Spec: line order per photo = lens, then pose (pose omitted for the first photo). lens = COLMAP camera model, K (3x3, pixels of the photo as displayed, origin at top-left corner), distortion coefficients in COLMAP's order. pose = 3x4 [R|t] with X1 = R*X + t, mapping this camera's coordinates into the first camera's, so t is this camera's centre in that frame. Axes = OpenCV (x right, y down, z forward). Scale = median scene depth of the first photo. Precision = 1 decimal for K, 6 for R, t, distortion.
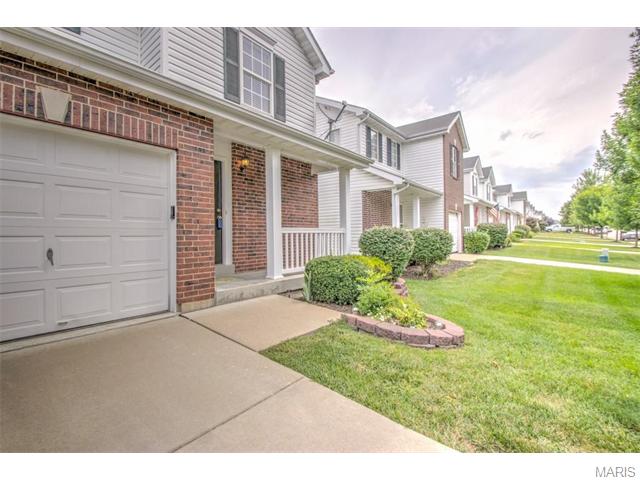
lens RADIAL K [[287.5, 0, 323.0], [0, 287.5, 233.8], [0, 0, 1]] dist [-0.016325, -0.002412]
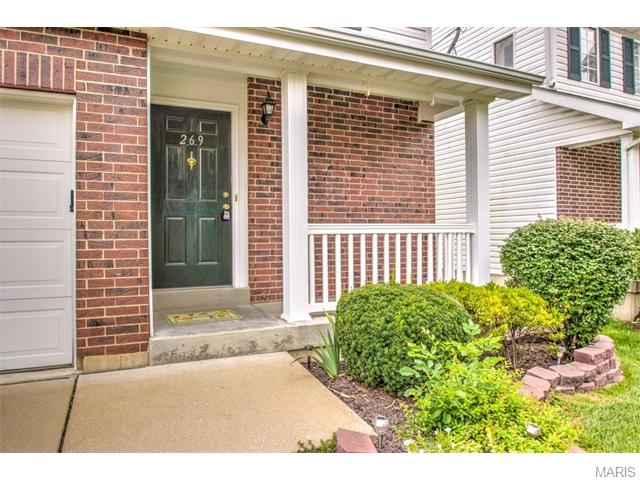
lens RADIAL K [[434.9, 0, 318.6], [0, 434.9, 241.1], [0, 0, 1]] dist [-0.048378, 0.008484]
pose [[0.890908, 0.006274, -0.454141, 0.245349], [0.002827, 0.999809, 0.019360, -0.006106], [0.454176, -0.018532, 0.890719, 0.328190]]
